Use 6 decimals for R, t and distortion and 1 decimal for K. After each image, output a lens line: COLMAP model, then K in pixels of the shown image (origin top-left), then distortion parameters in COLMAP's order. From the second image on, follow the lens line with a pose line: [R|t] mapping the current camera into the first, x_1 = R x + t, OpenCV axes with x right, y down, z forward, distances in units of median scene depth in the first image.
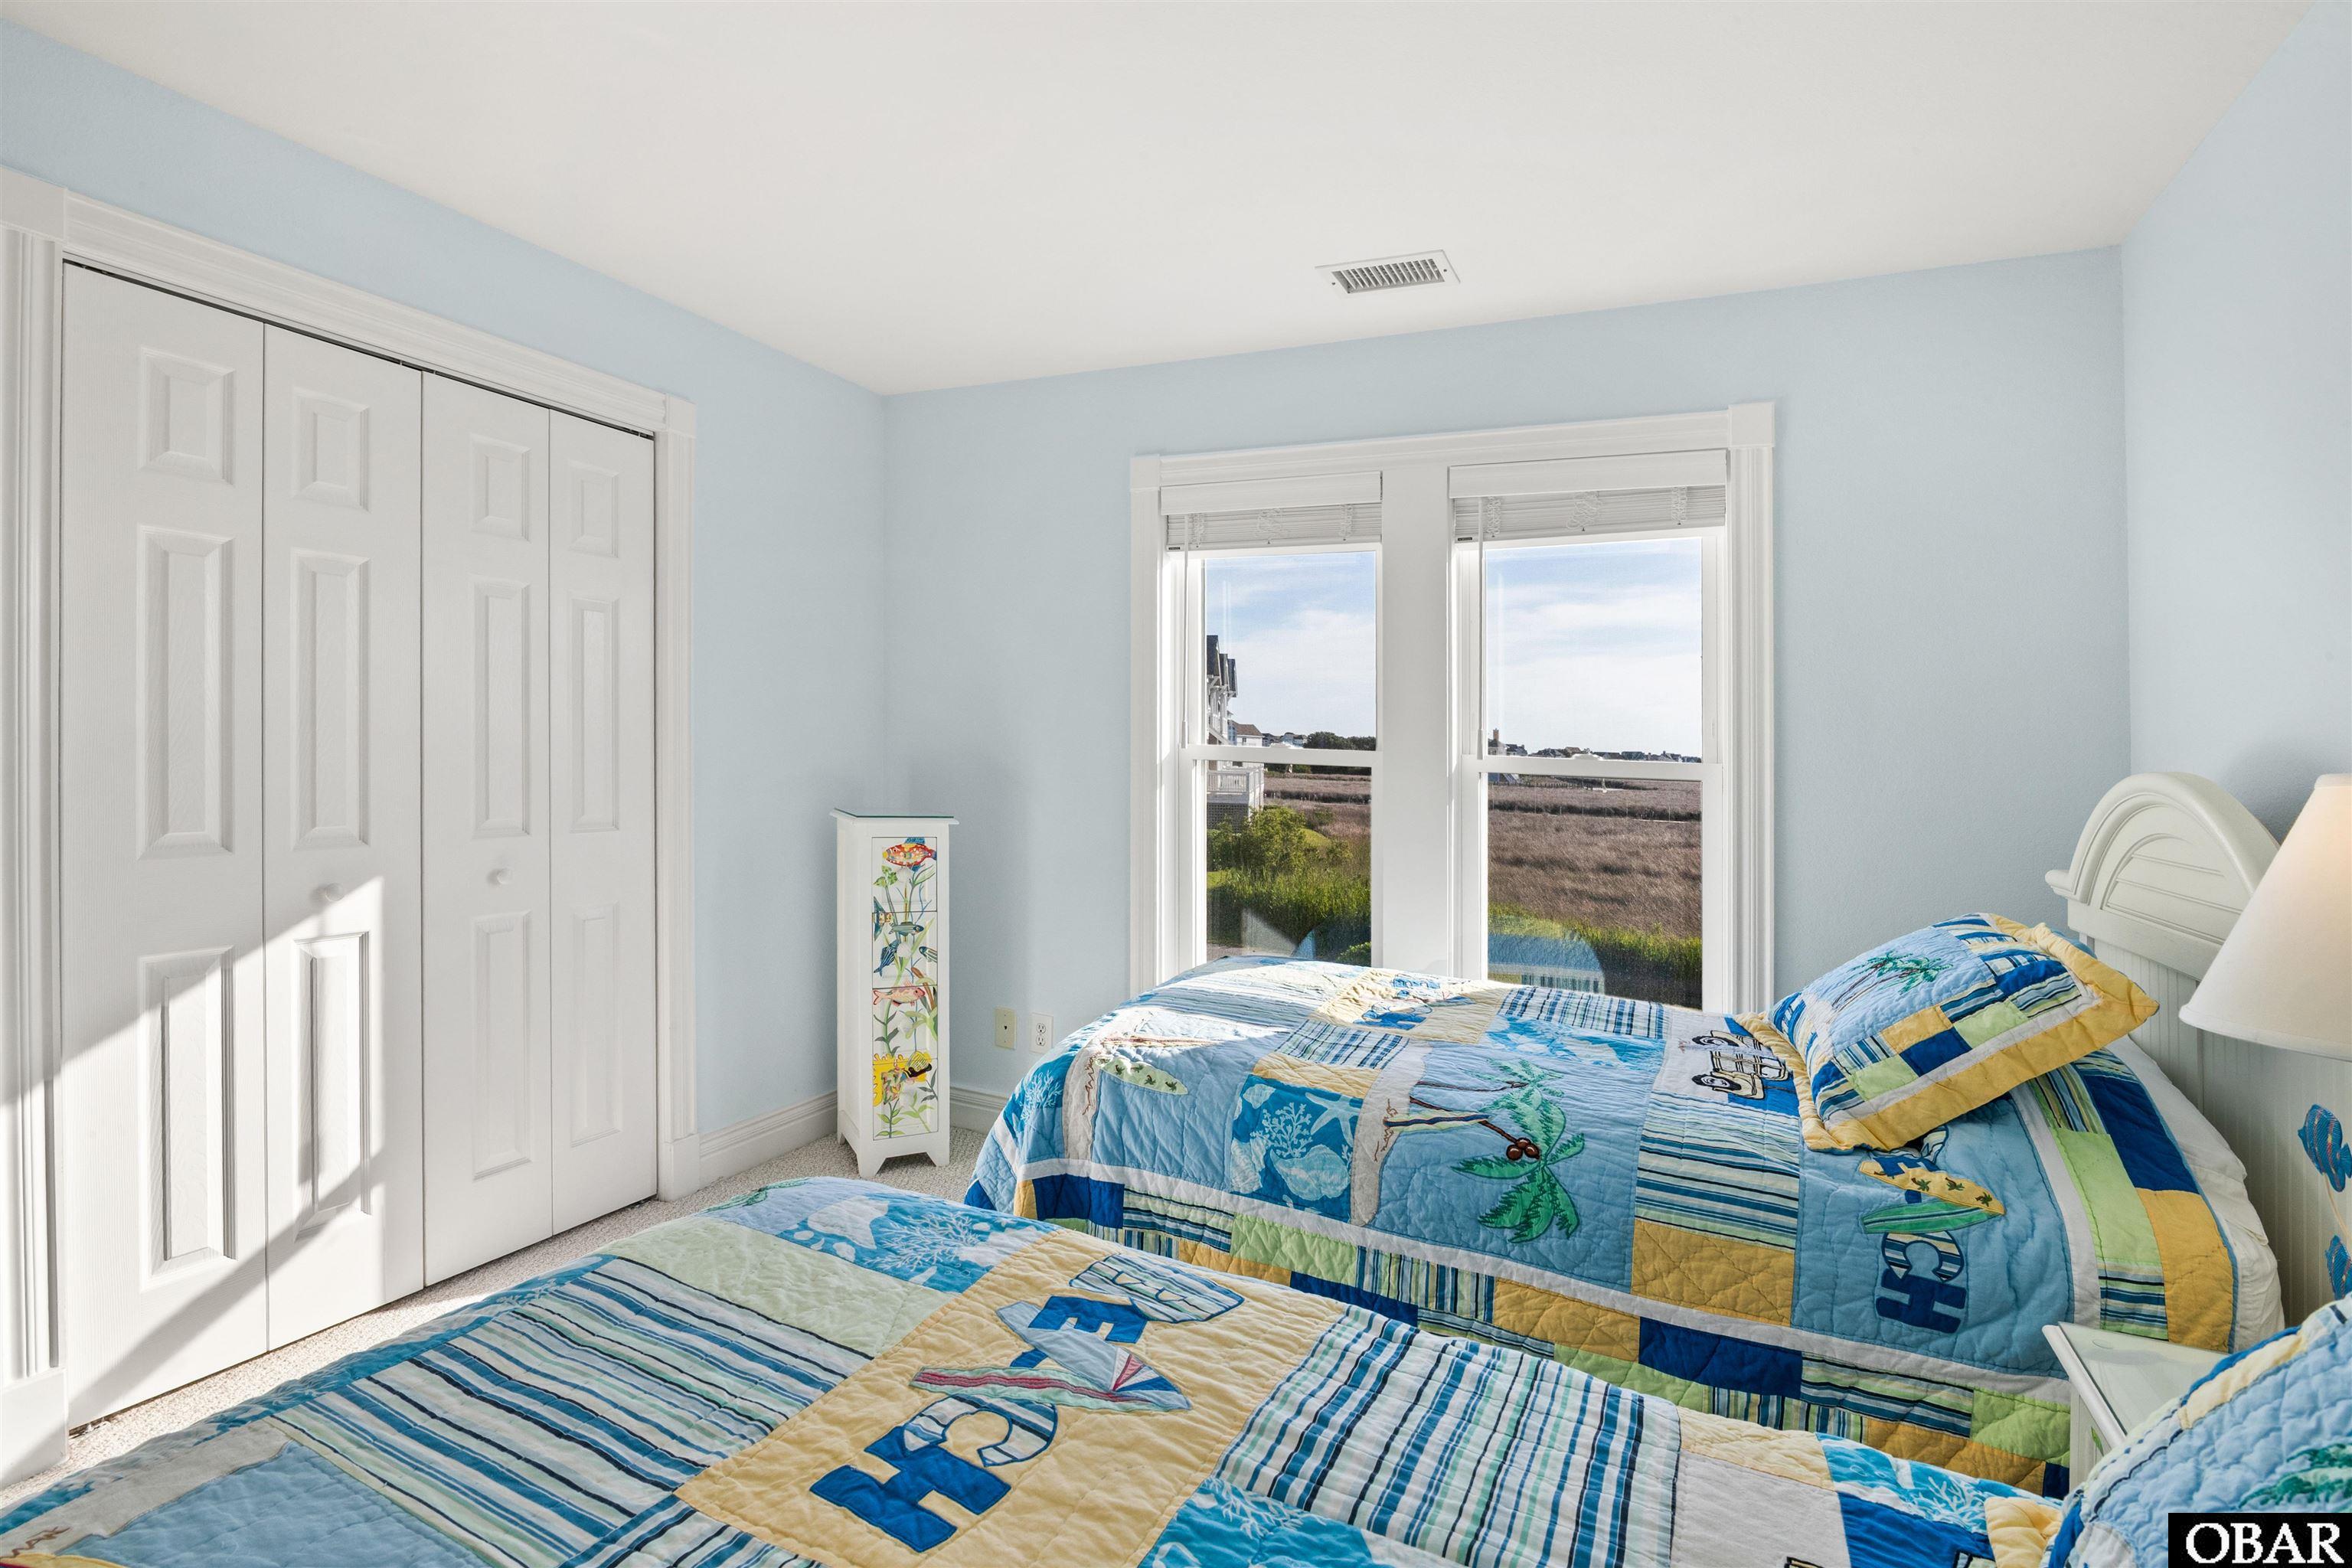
lens RADIAL K [[1129.1, 0, 1172.9], [0, 1129.1, 762.1], [0, 0, 1]] dist [-0.021969, 0.000110]
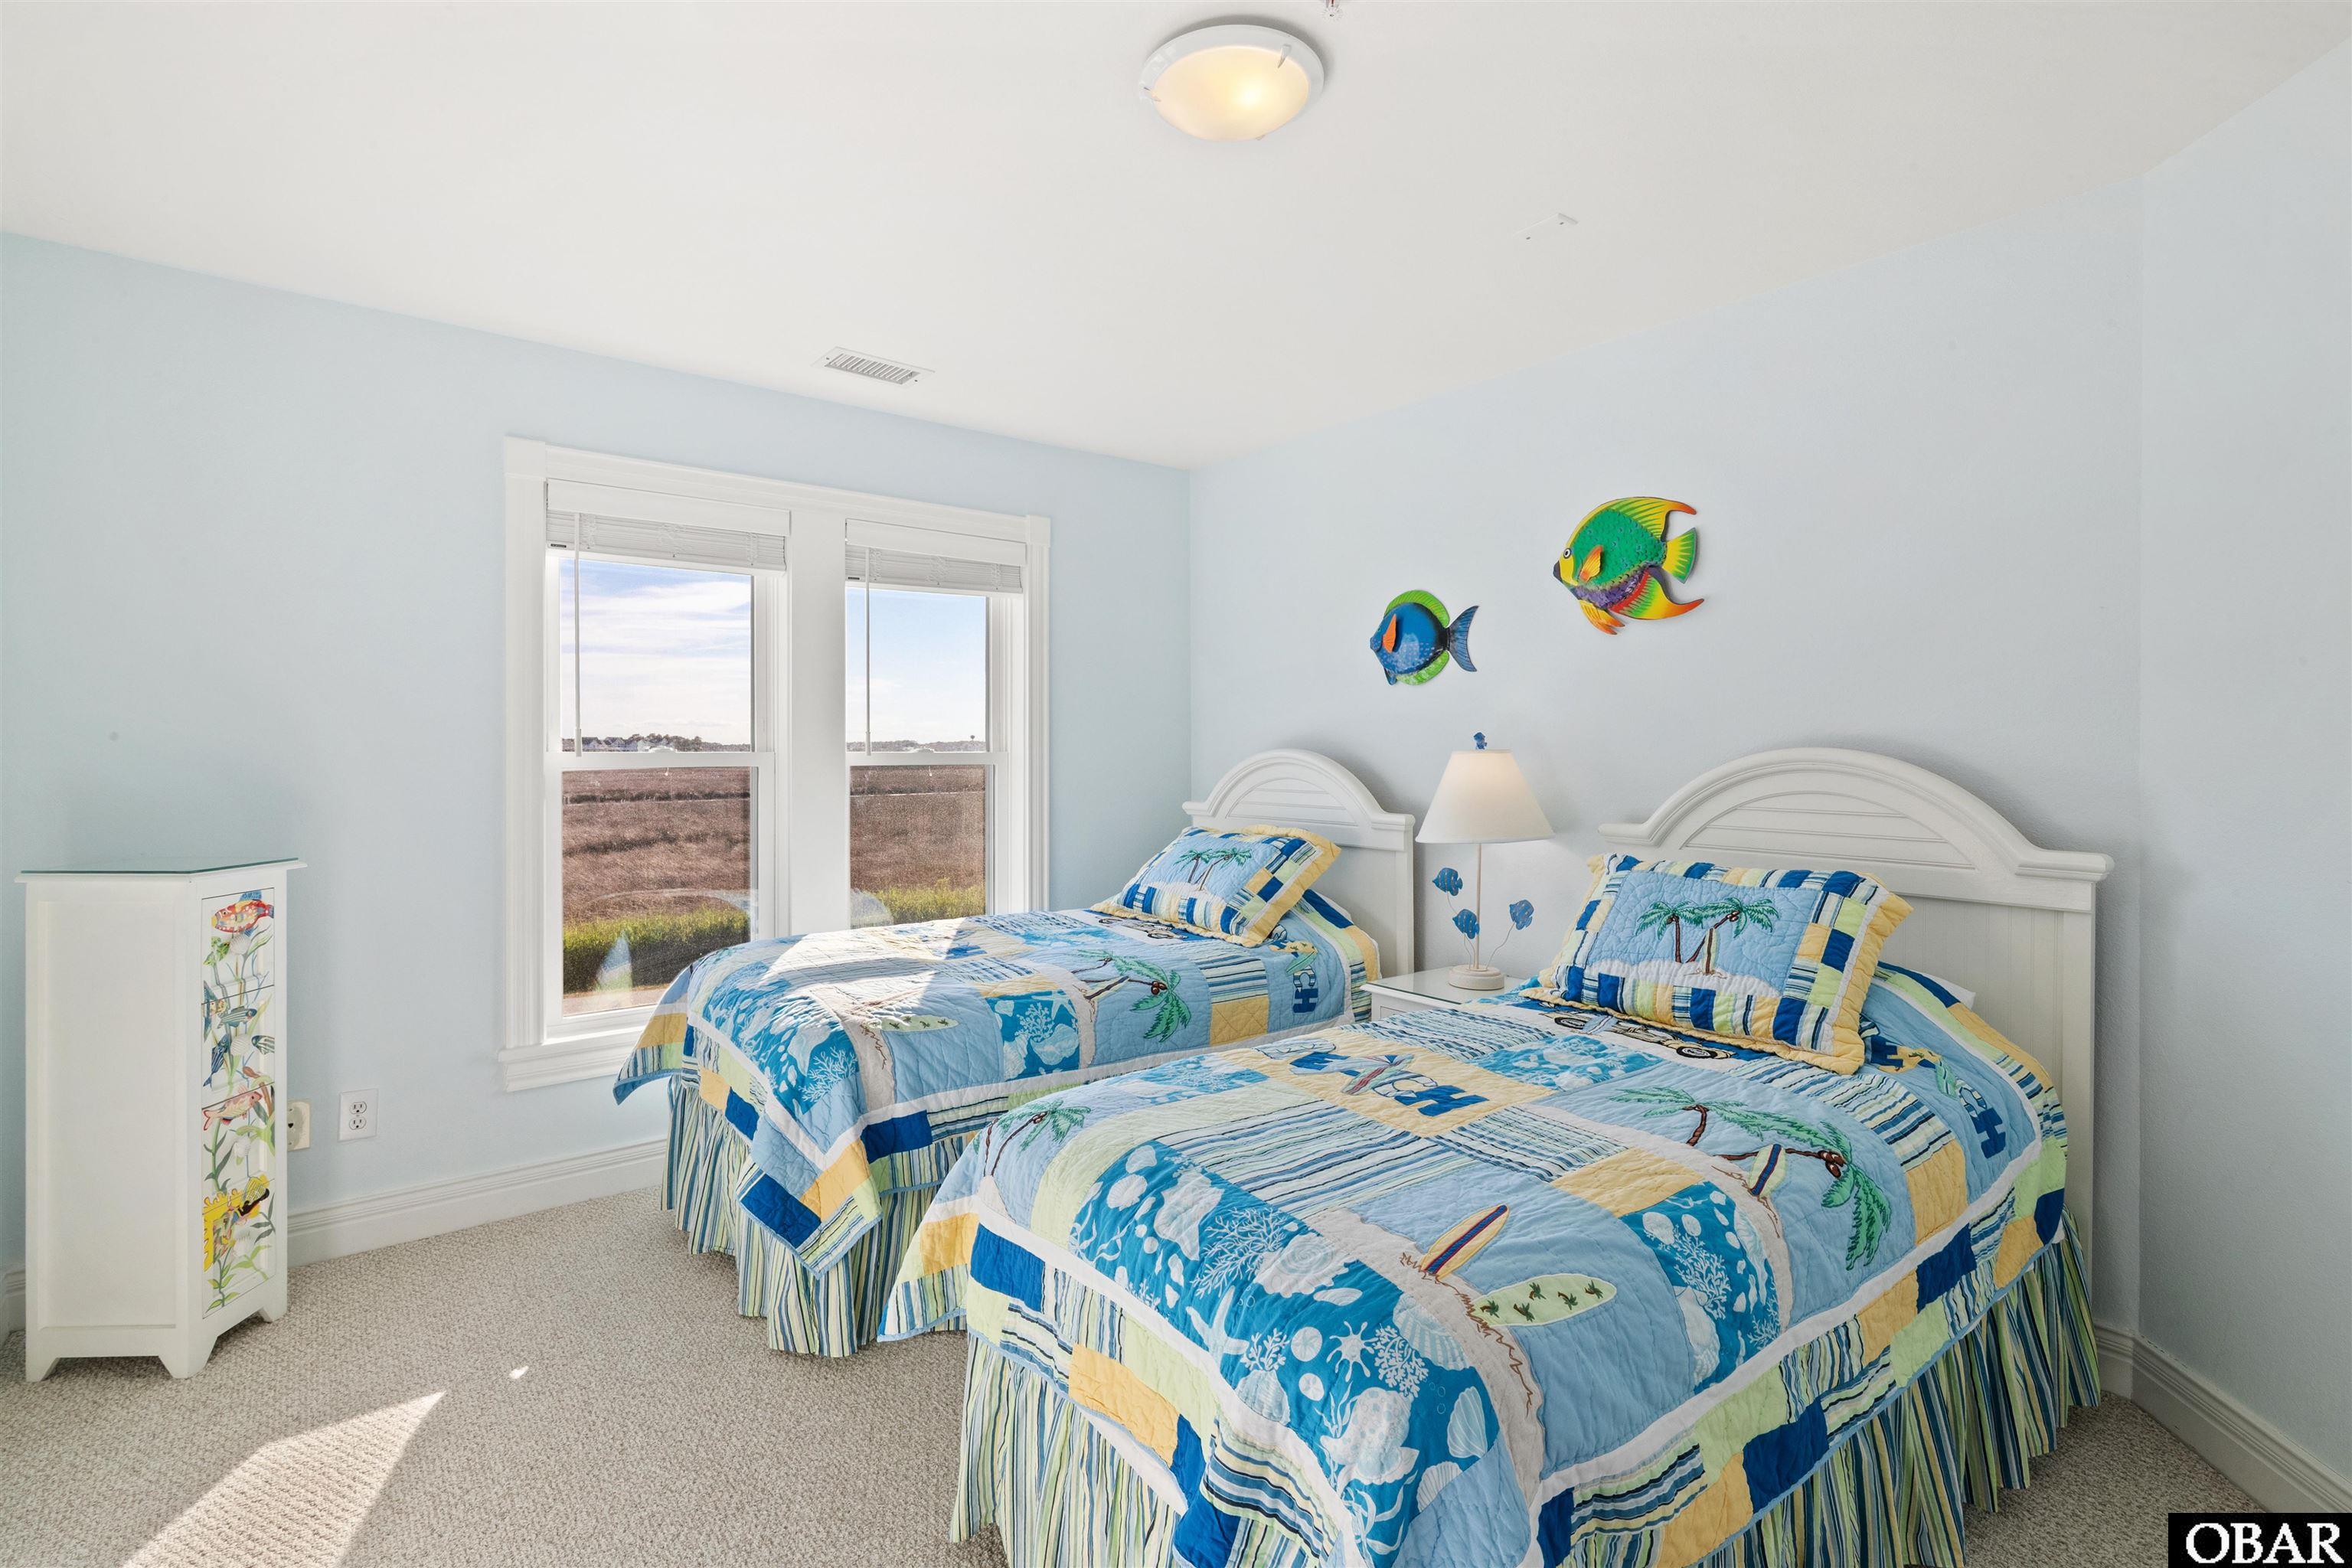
lens RADIAL K [[1108.9, 0, 1172.7], [0, 1108.9, 770.9], [0, 0, 1]] dist [-0.004725, 0.000050]
pose [[0.439716, -0.054391, 0.896488, -1.030638], [0.028565, 0.998507, 0.046569, -0.049808], [-0.897682, 0.005131, 0.440613, 0.219890]]
